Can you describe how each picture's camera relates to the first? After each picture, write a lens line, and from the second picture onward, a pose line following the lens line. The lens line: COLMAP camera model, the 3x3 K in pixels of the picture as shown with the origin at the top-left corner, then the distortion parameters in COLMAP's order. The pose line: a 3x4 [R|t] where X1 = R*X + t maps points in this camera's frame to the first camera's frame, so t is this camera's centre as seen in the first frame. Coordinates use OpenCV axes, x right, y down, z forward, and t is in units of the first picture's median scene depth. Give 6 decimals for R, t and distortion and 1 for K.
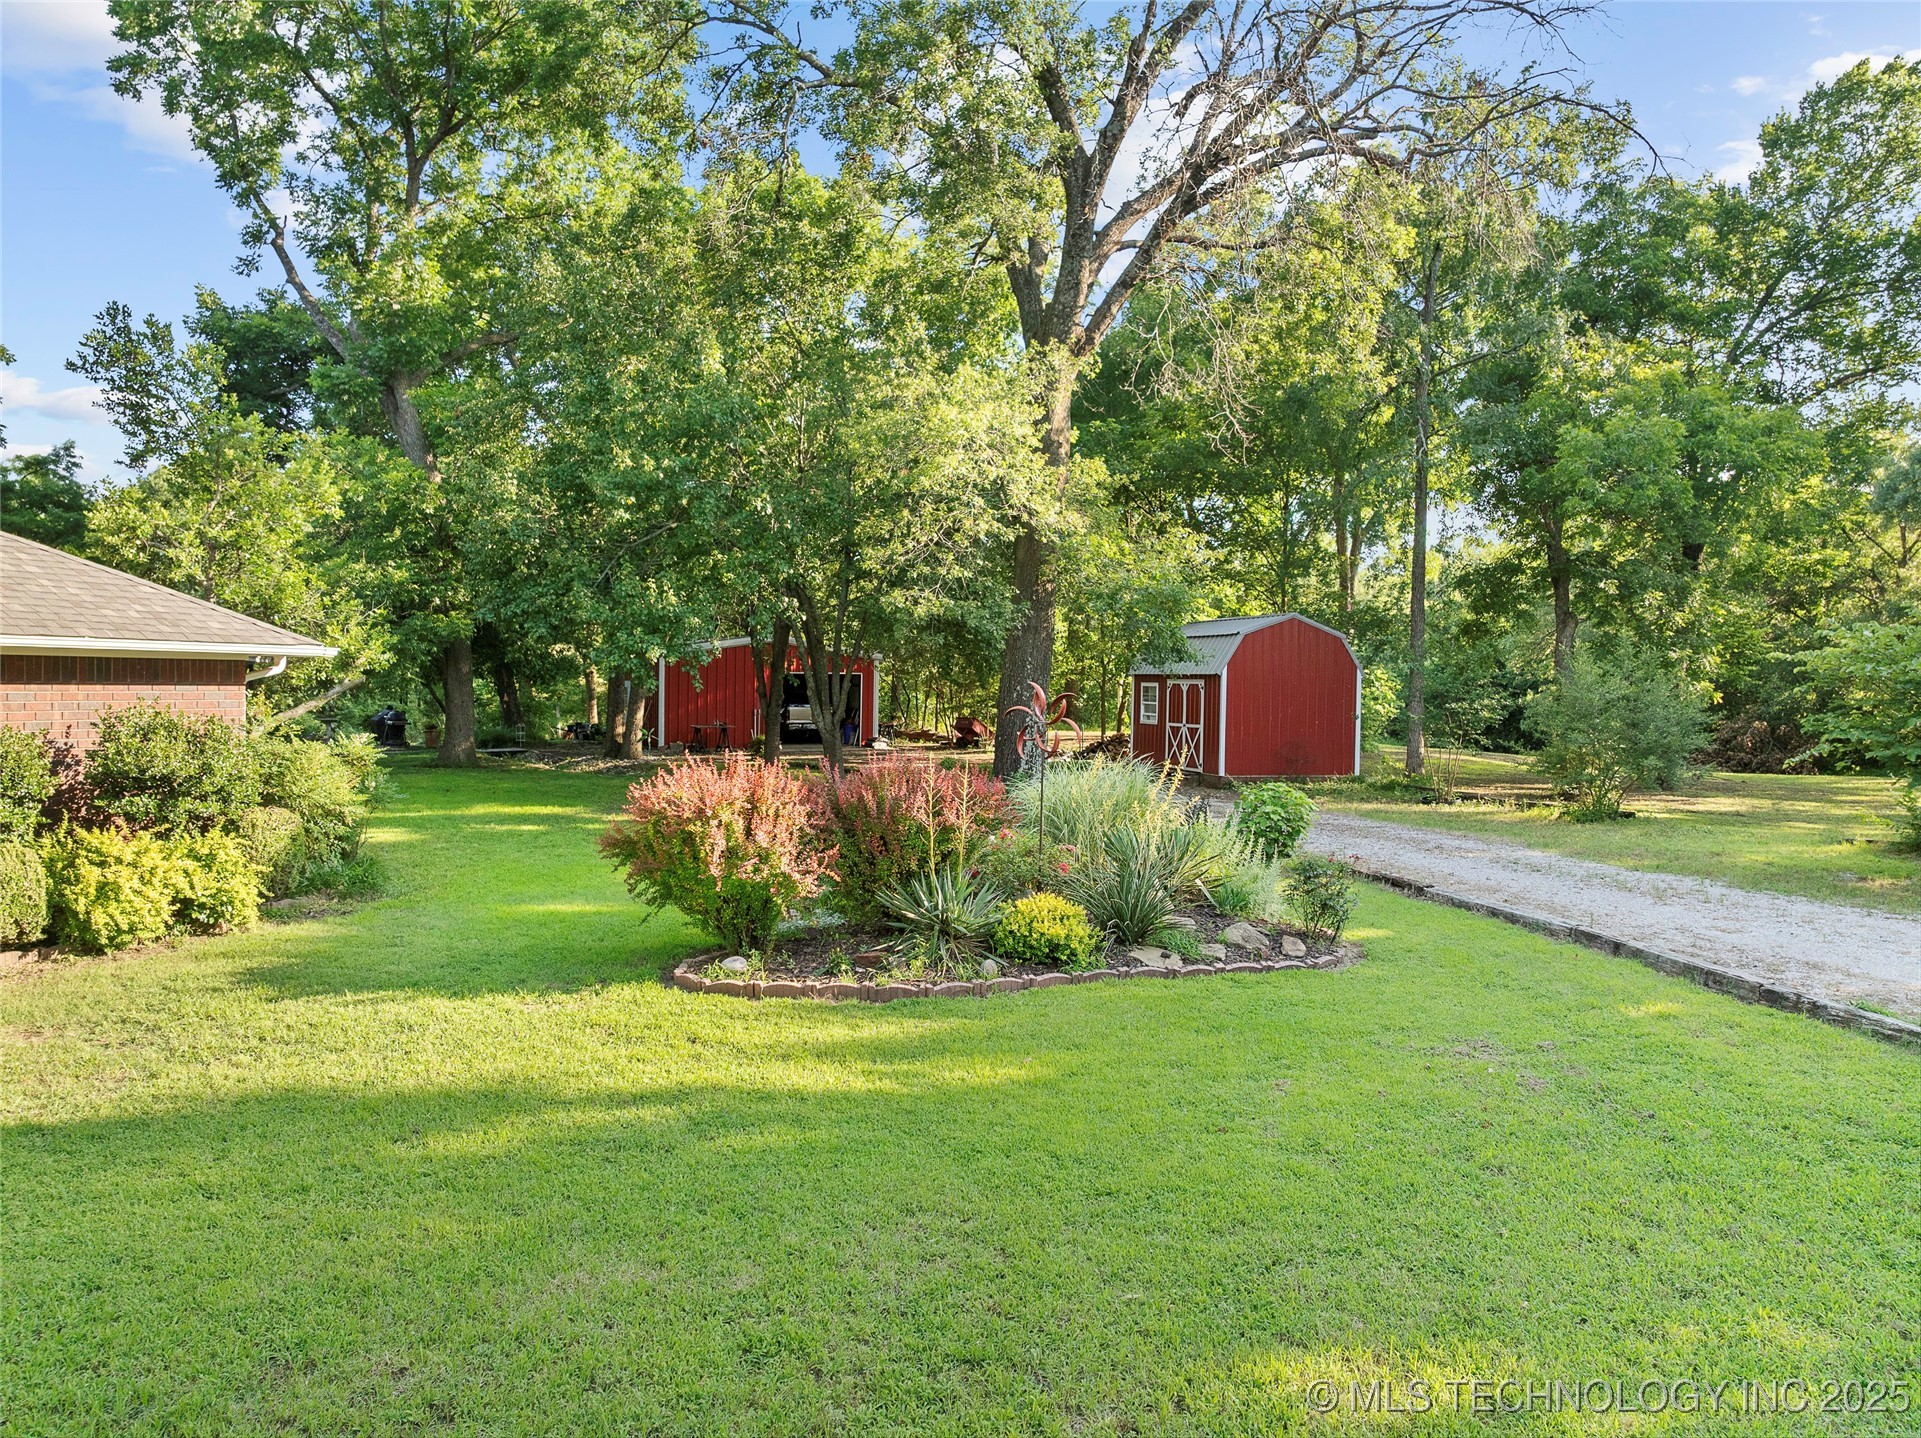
lens RADIAL K [[1342.7, 0, 960.5], [0, 1342.7, 719.0], [0, 0, 1]] dist [0.003132, 0.001622]
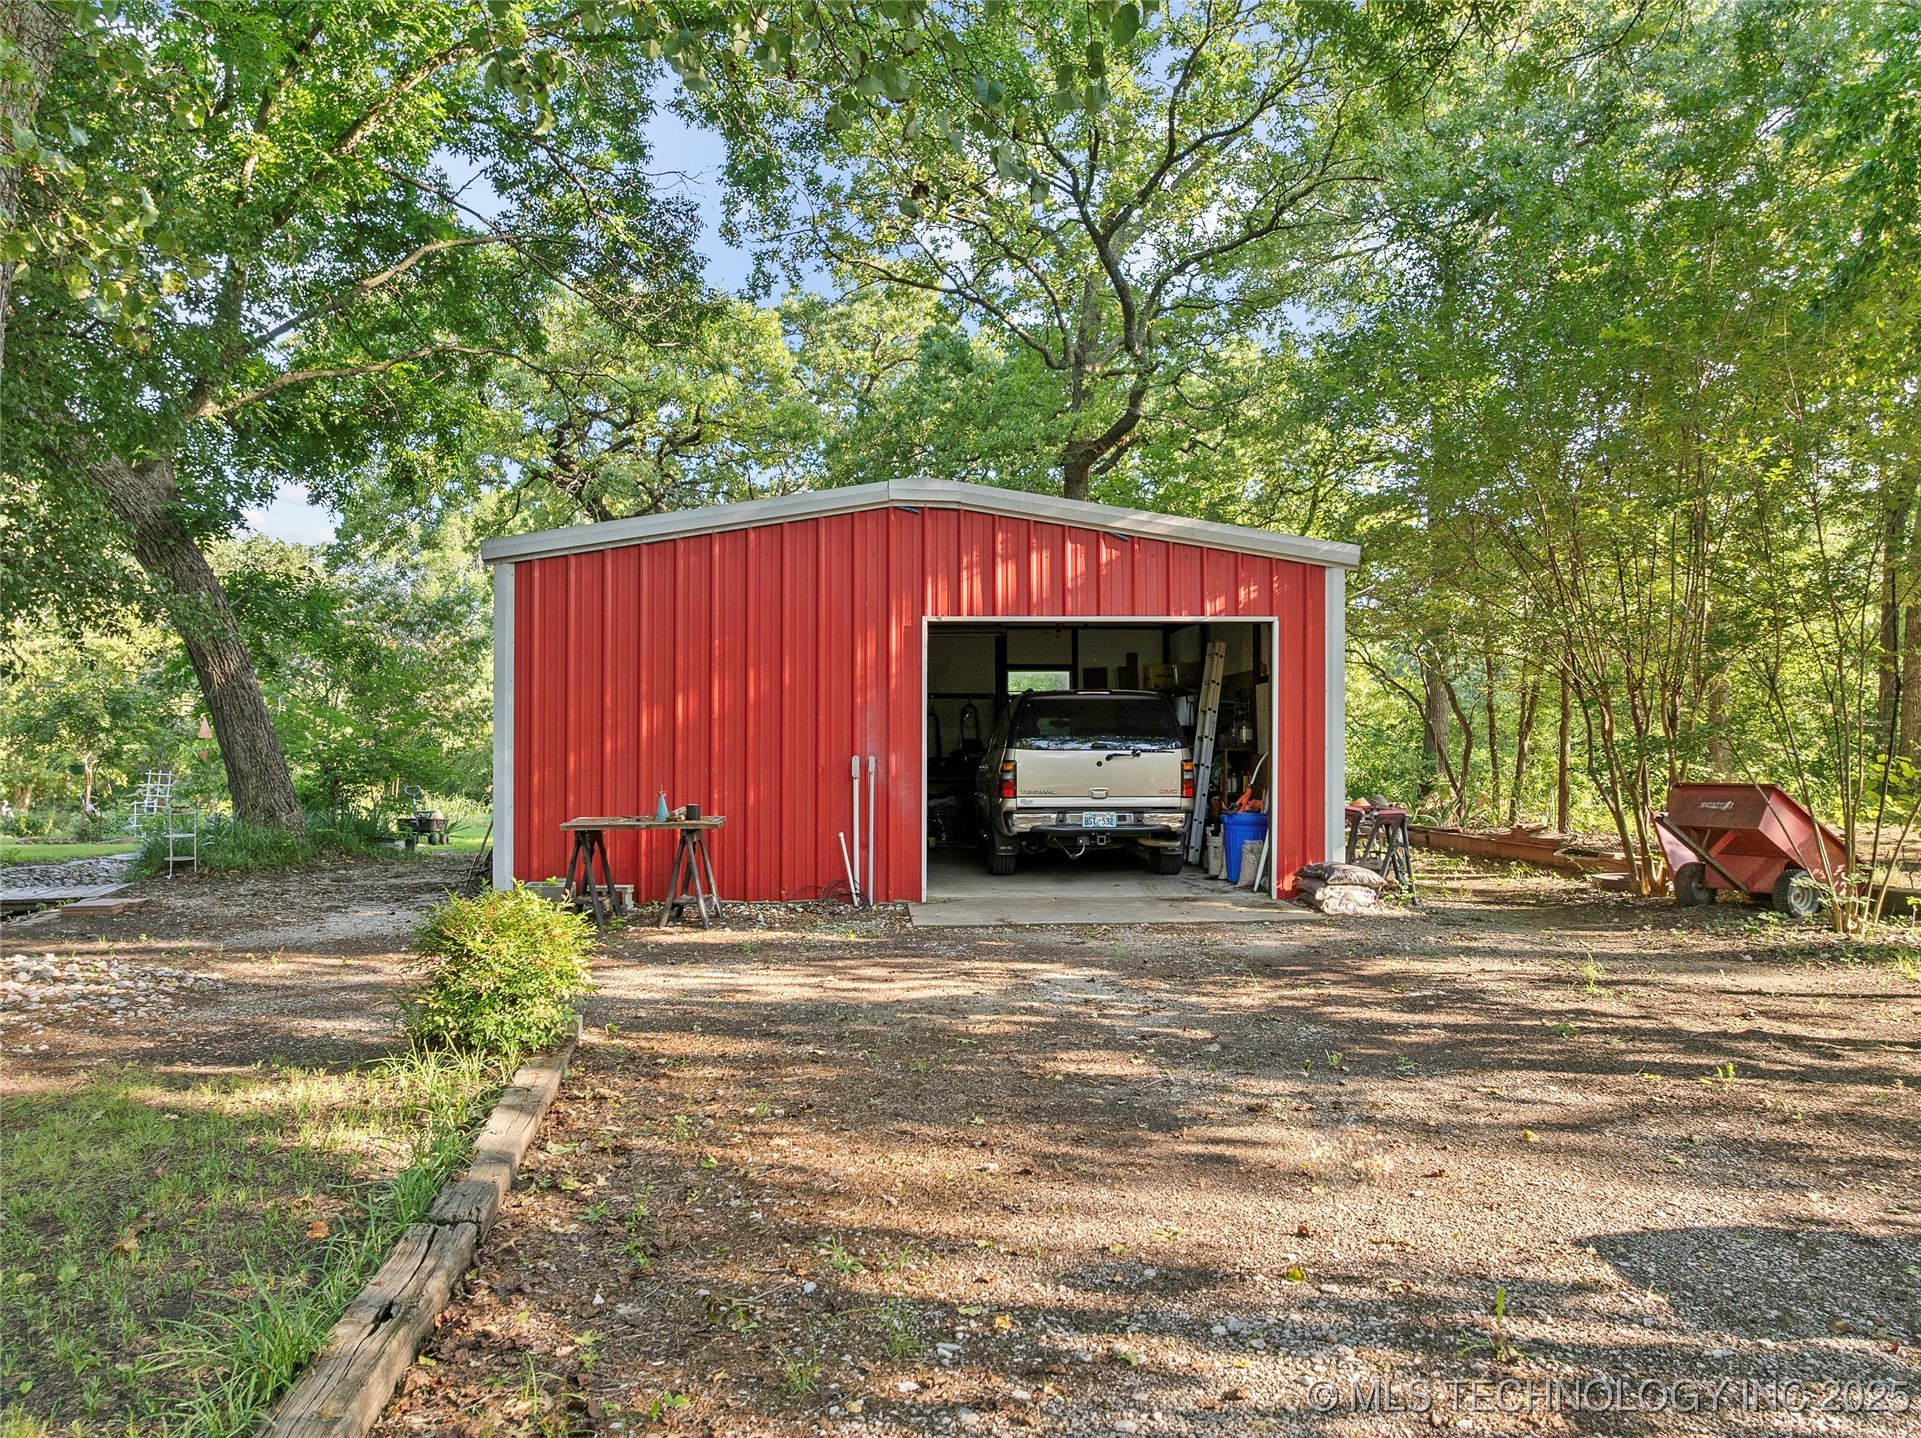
lens RADIAL K [[1380.6, 0, 960.5], [0, 1380.6, 719.0], [0, 0, 1]] dist [-0.021164, -0.000365]
pose [[0.922540, -0.022295, -0.385257, -0.025992], [0.002741, 0.998683, -0.051230, -0.001107], [0.385892, 0.046205, 0.921386, 0.723281]]
